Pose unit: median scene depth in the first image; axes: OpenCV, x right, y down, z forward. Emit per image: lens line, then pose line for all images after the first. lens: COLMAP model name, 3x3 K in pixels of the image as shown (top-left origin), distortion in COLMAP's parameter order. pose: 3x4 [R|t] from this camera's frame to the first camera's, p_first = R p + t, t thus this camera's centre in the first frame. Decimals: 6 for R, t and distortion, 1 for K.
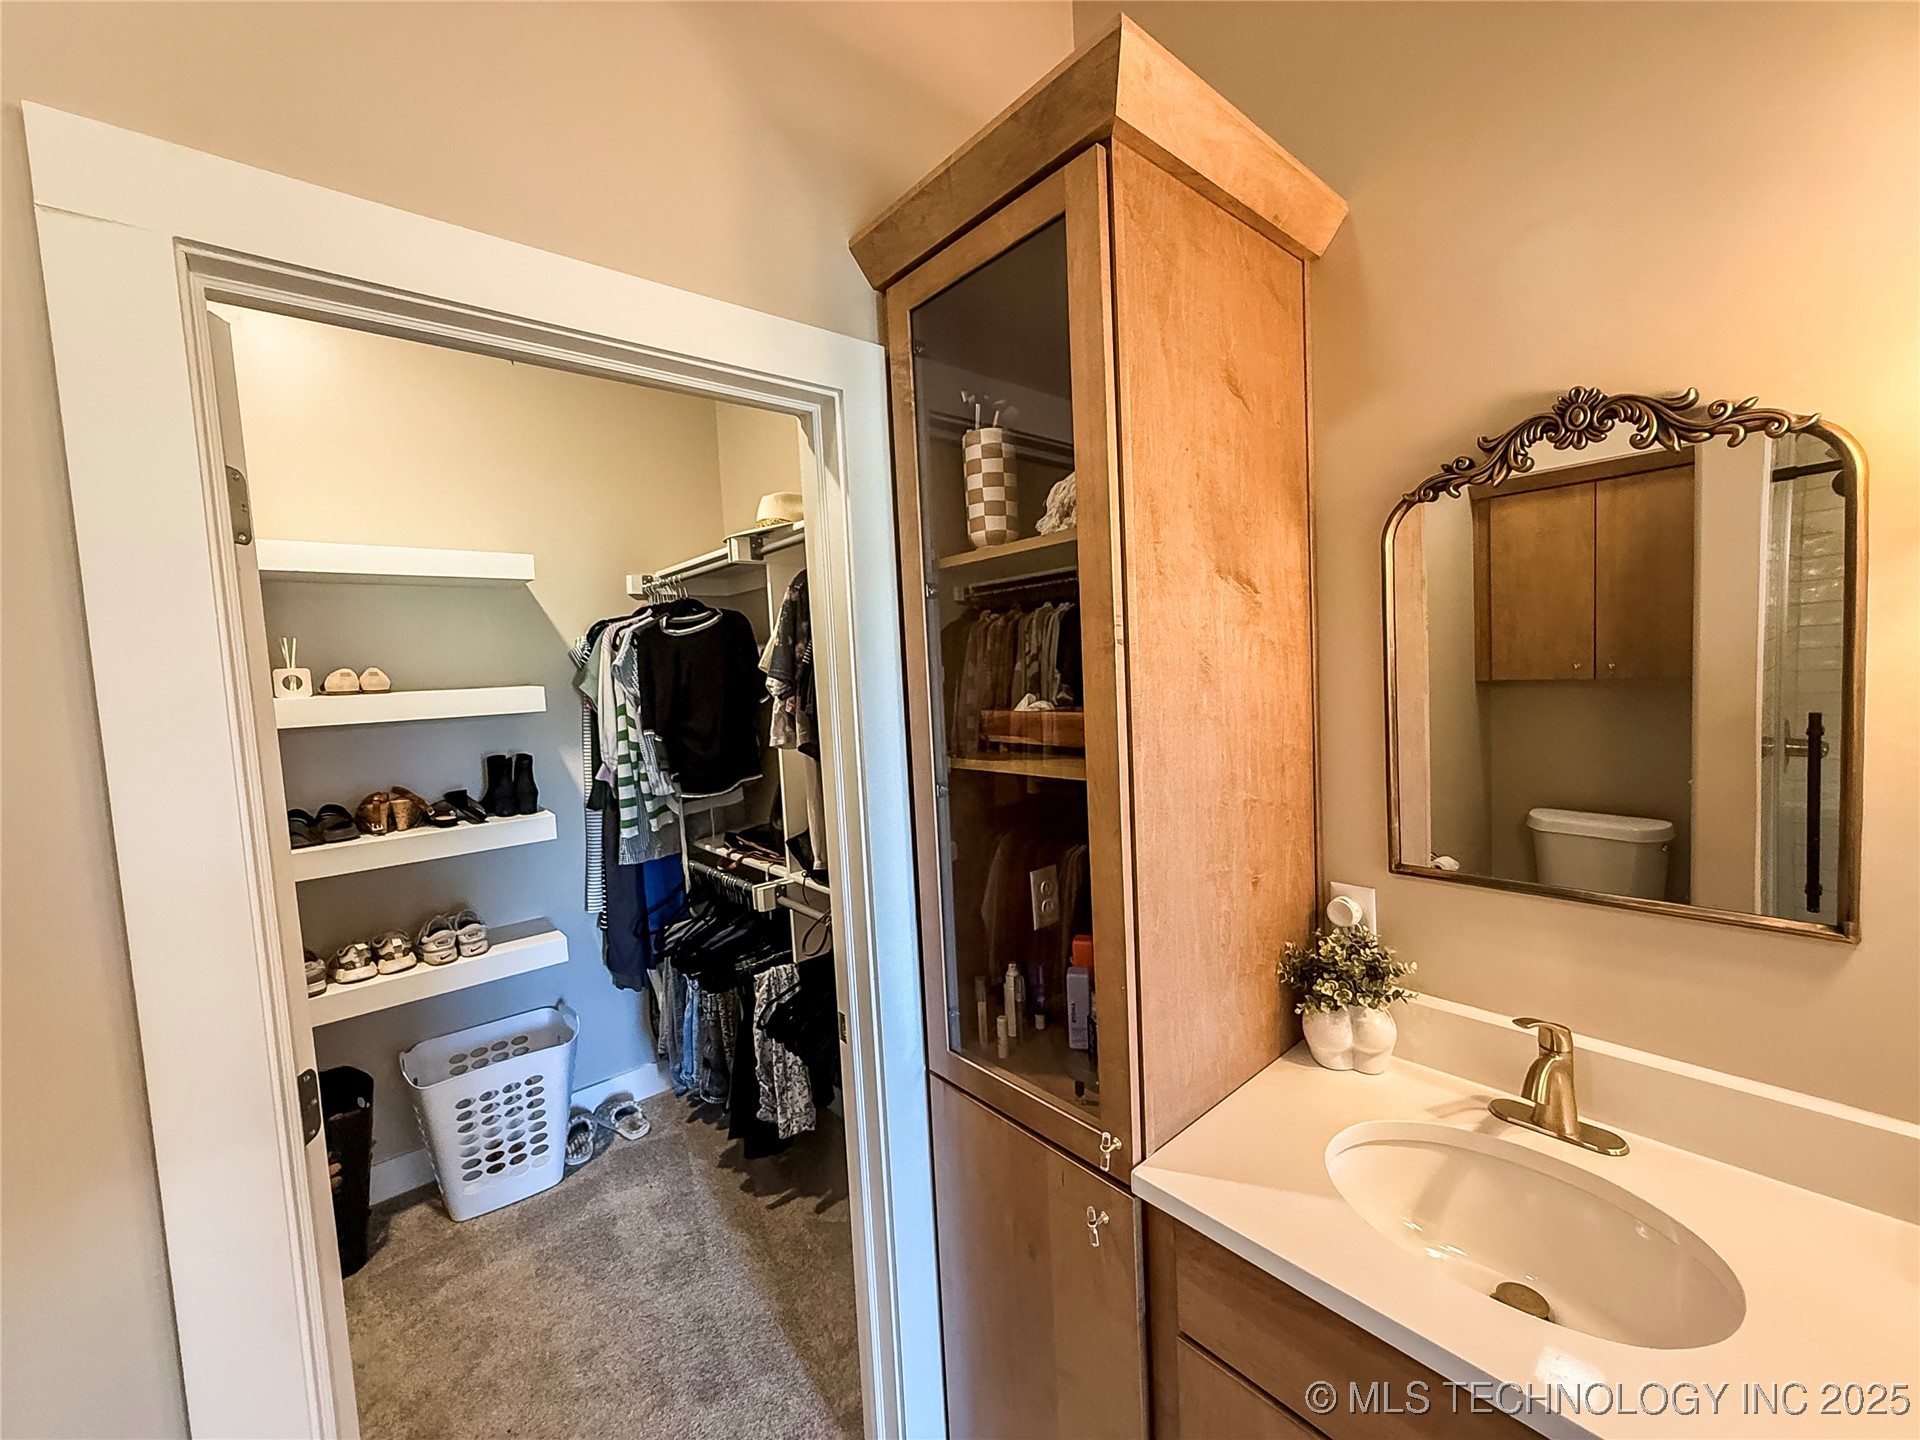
lens RADIAL K [[770.4, 0, 967.4], [0, 770.4, 720.5], [0, 0, 1]] dist [0.002659, -0.002016]
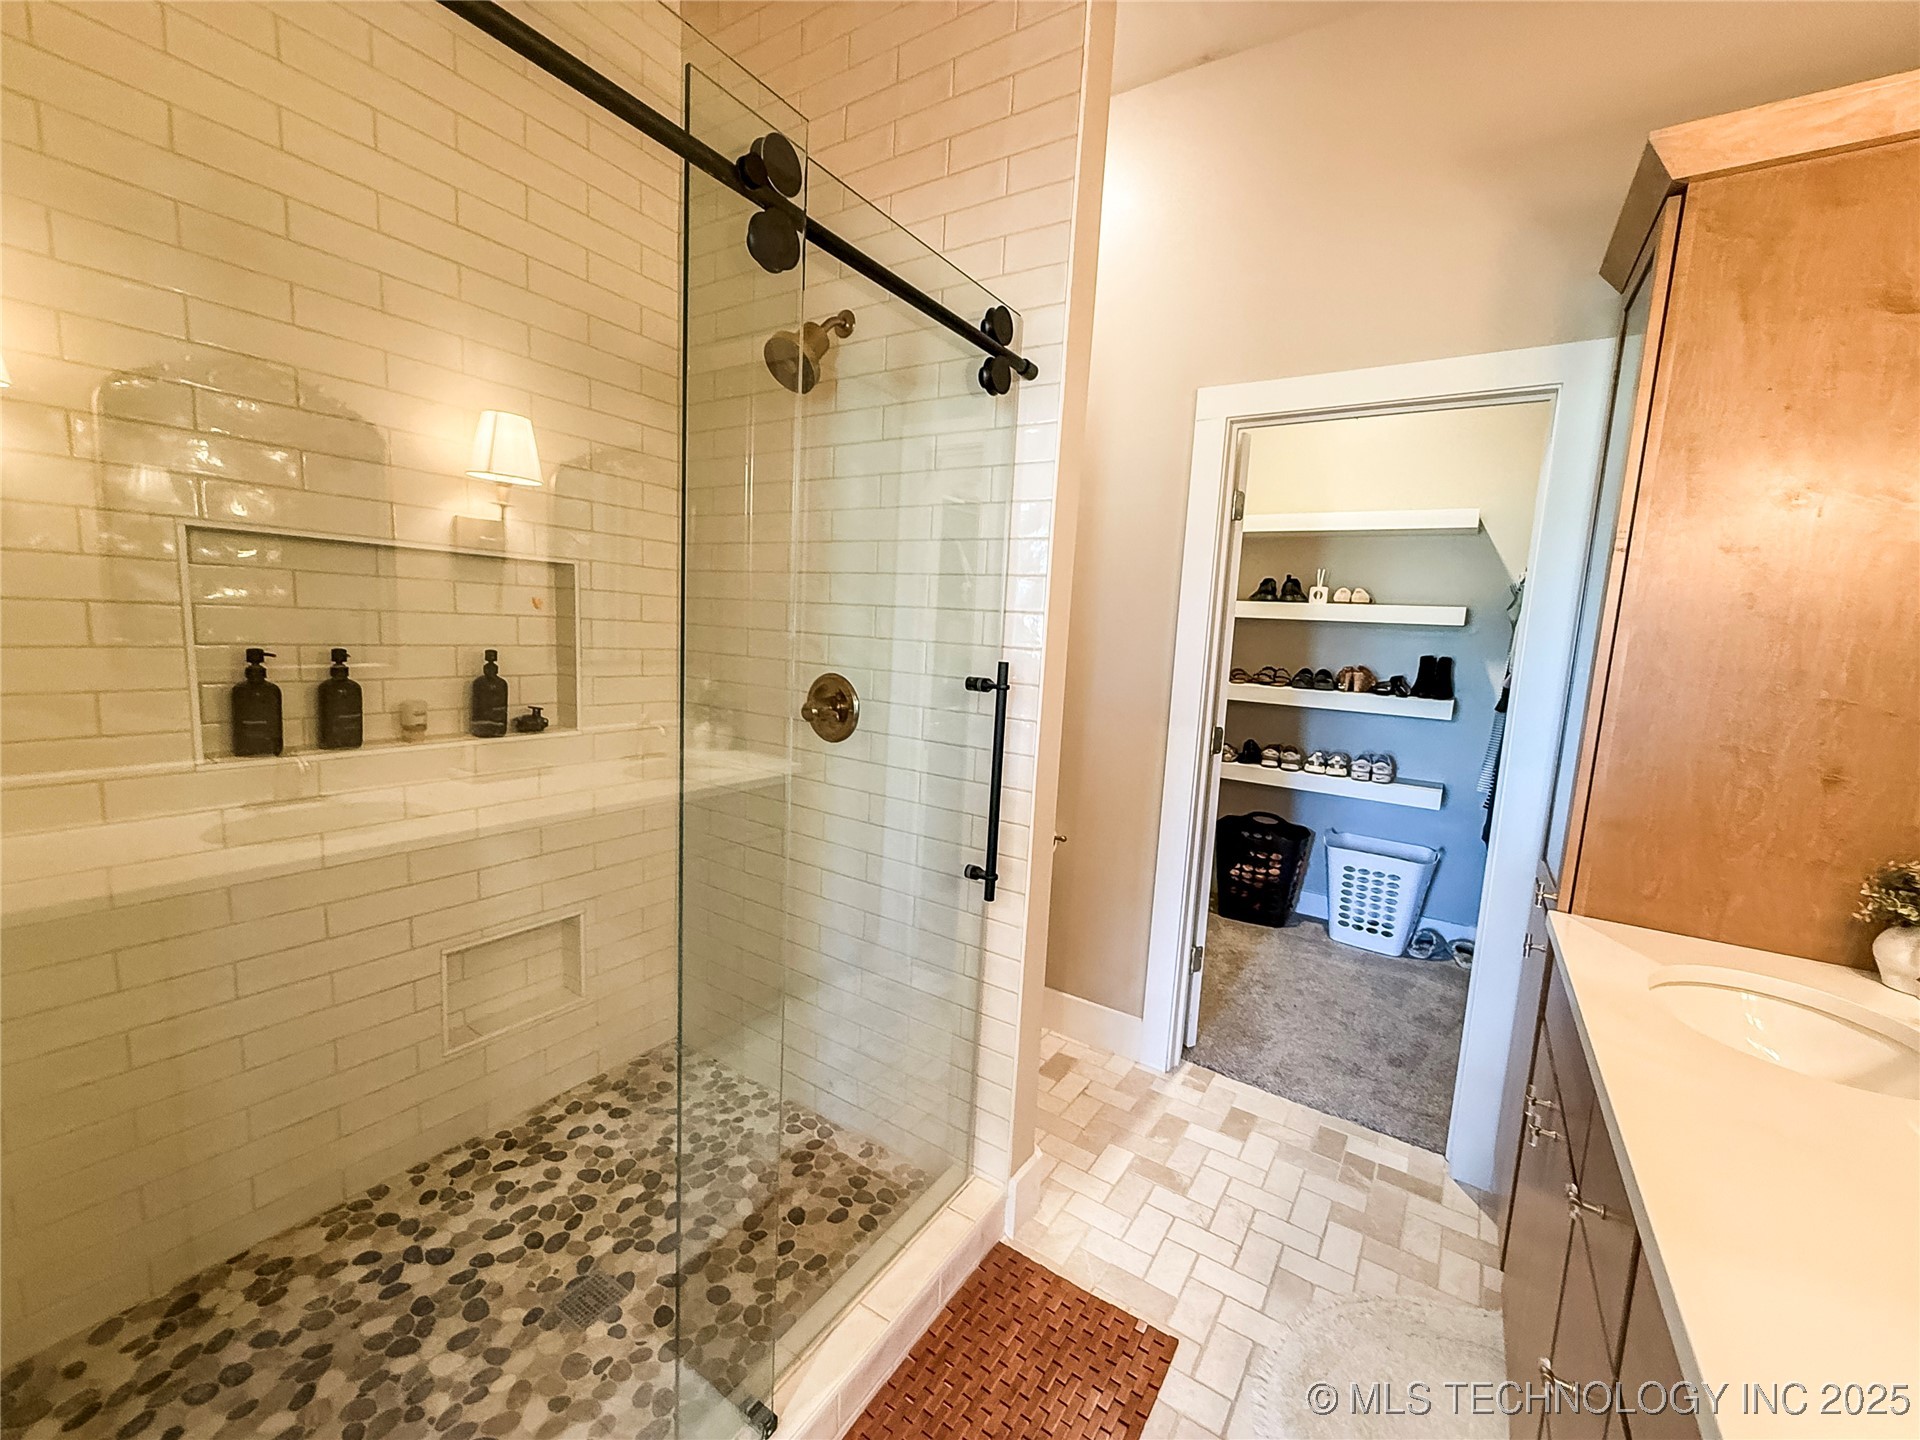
lens RADIAL K [[770.4, 0, 954.5], [0, 770.4, 723.5], [0, 0, 1]] dist [0.002659, -0.002016]
pose [[0.274224, 0.185208, -0.943663, 0.578907], [-0.130017, 0.979410, 0.154441, 0.070600], [0.952836, 0.080341, 0.292658, -0.263146]]
